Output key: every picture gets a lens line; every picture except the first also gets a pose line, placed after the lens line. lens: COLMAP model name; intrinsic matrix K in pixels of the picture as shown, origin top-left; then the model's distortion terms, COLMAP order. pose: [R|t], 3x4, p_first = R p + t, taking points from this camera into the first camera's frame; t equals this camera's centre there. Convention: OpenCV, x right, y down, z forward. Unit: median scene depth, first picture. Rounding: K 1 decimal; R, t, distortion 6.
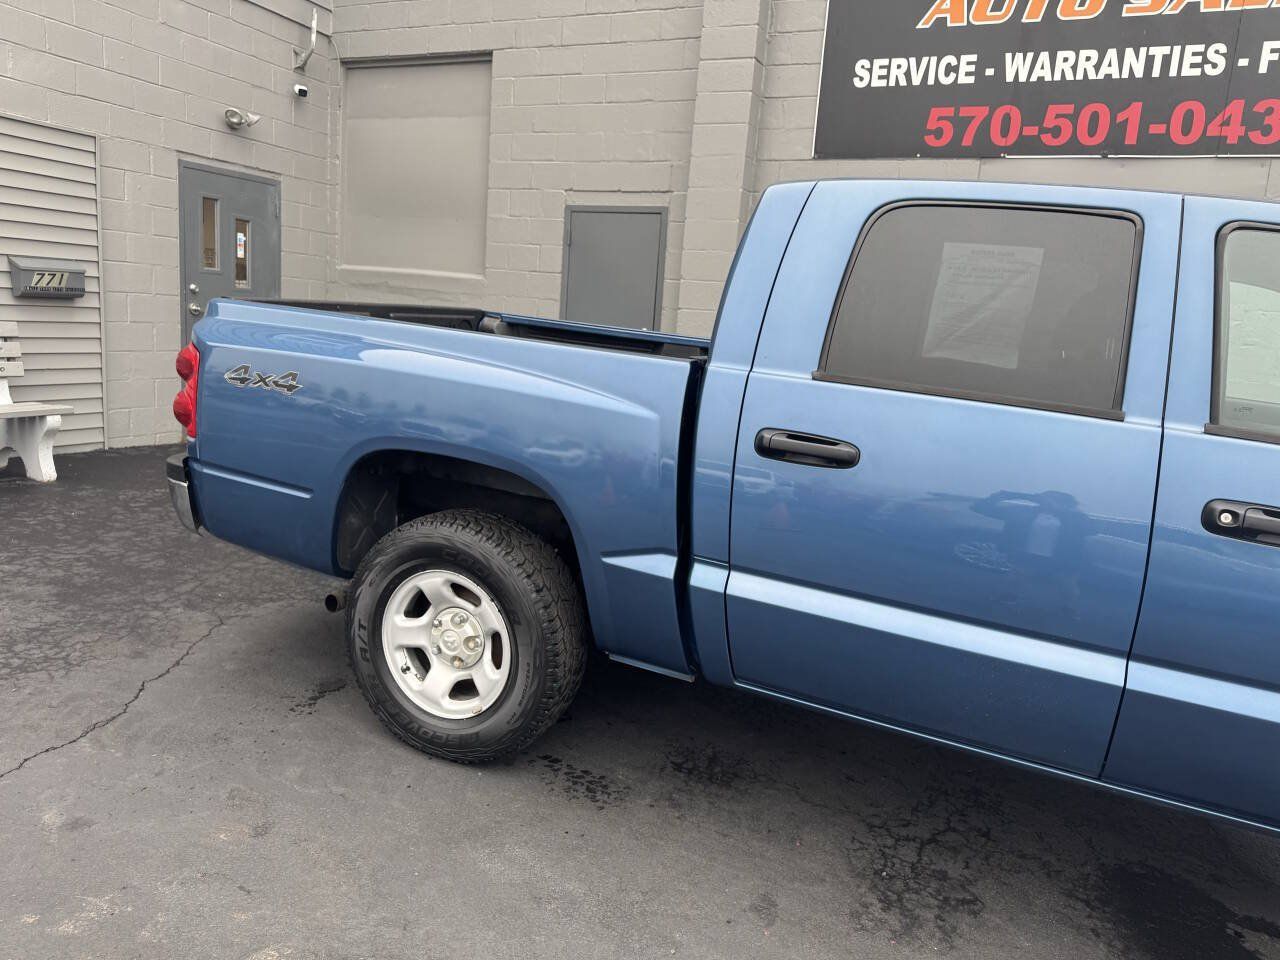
lens RADIAL K [[913.5, 0, 636.0], [0, 913.5, 477.9], [0, 0, 1]] dist [0.014581, -0.017423]
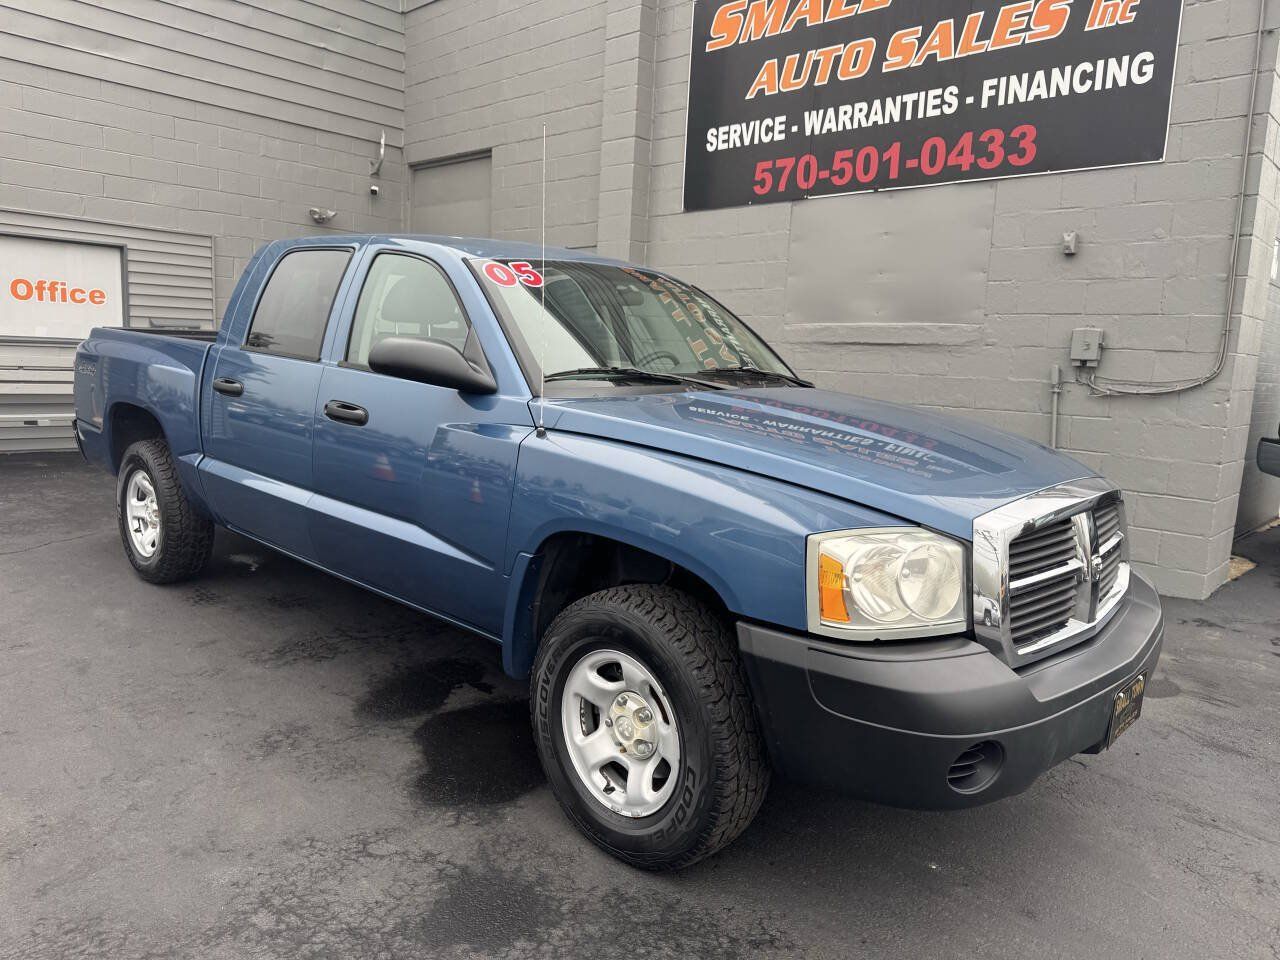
lens RADIAL K [[913.5, 0, 638.2], [0, 913.5, 488.2], [0, 0, 1]] dist [0.014581, -0.017423]
pose [[0.947066, 0.014279, -0.320721, 0.635006], [-0.030270, 0.998531, -0.044929, 0.092527], [0.319608, 0.052259, 0.946108, -0.186532]]
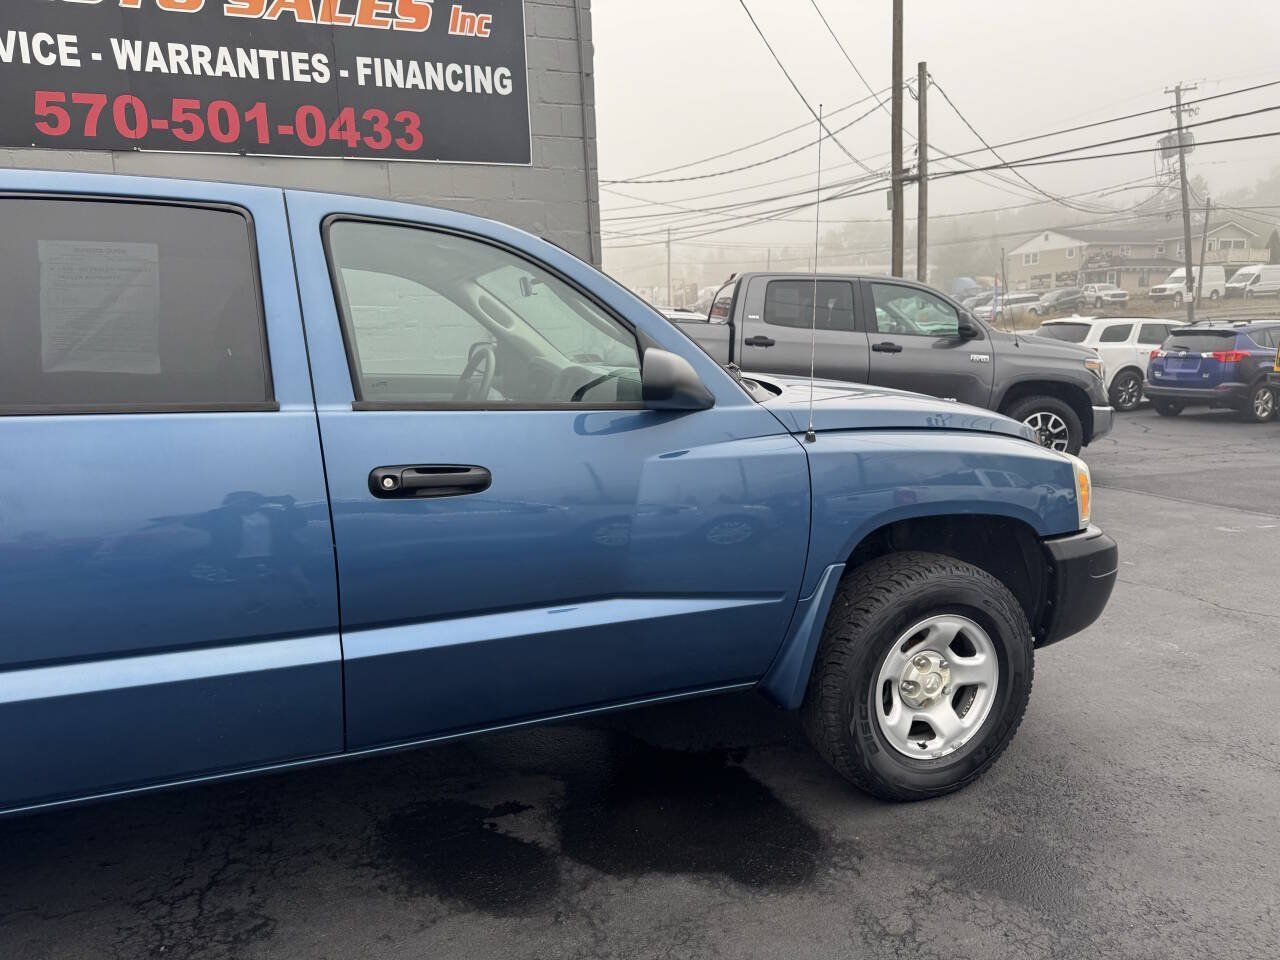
lens RADIAL K [[913.5, 0, 649.4], [0, 913.5, 484.8], [0, 0, 1]] dist [0.014581, -0.017423]
pose [[0.678546, -0.213137, 0.702957, 0.028040], [0.207942, 0.973569, 0.094466, 0.002779], [-0.704511, 0.082075, 0.704931, -0.000902]]
